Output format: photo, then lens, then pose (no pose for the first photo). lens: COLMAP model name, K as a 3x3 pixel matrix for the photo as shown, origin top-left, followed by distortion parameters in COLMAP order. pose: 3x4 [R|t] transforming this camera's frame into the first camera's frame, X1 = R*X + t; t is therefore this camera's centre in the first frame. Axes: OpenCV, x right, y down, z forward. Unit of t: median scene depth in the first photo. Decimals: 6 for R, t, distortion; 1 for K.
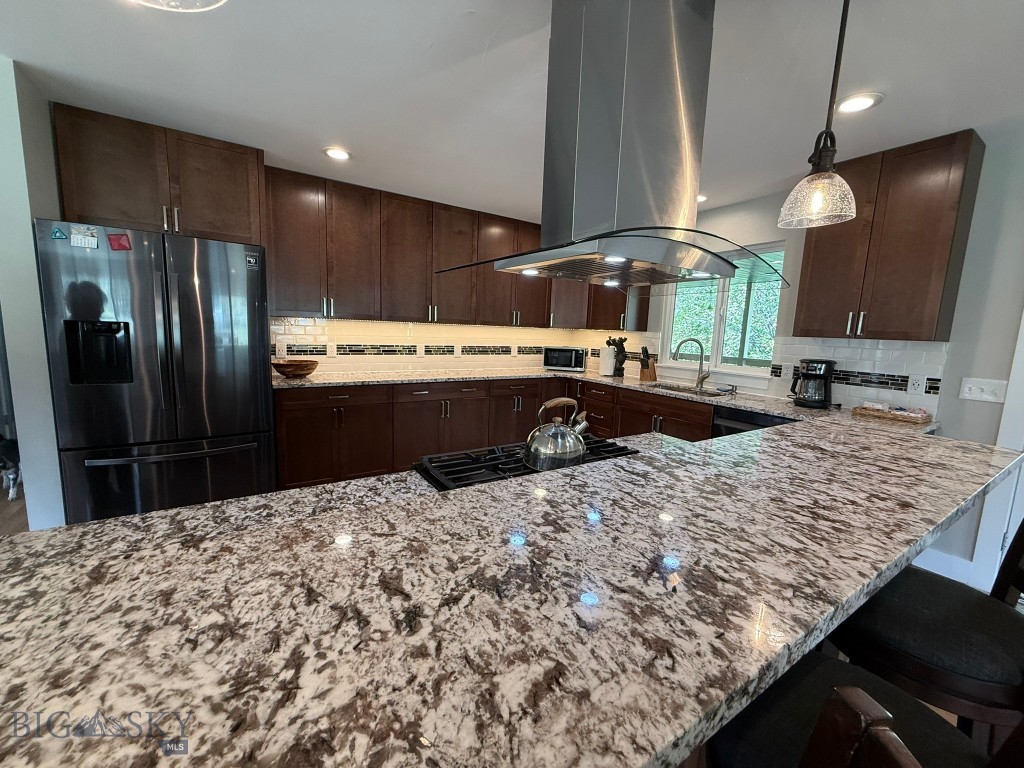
lens RADIAL K [[413.5, 0, 510.1], [0, 413.5, 384.7], [0, 0, 1]] dist [0.002080, 0.000191]
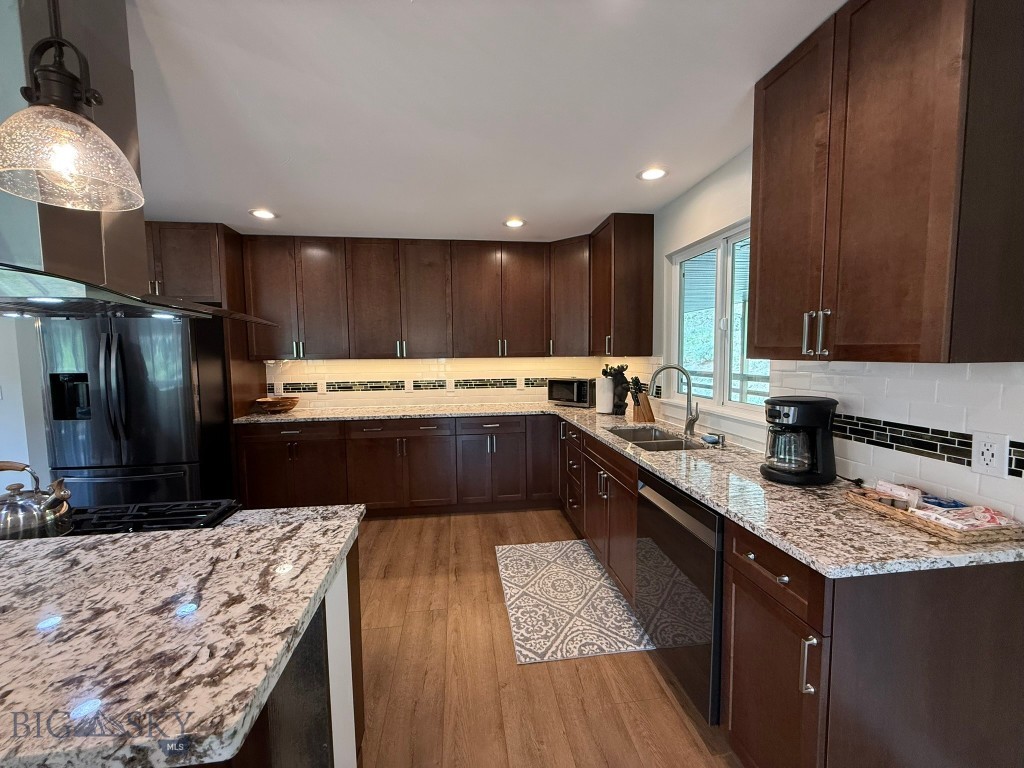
lens RADIAL K [[413.5, 0, 510.4], [0, 413.5, 383.3], [0, 0, 1]] dist [0.002080, 0.000191]
pose [[0.898118, -0.017118, -0.439422, 0.477434], [-0.013292, 0.997729, -0.066033, -0.028002], [0.439554, 0.065146, 0.895850, 0.233054]]
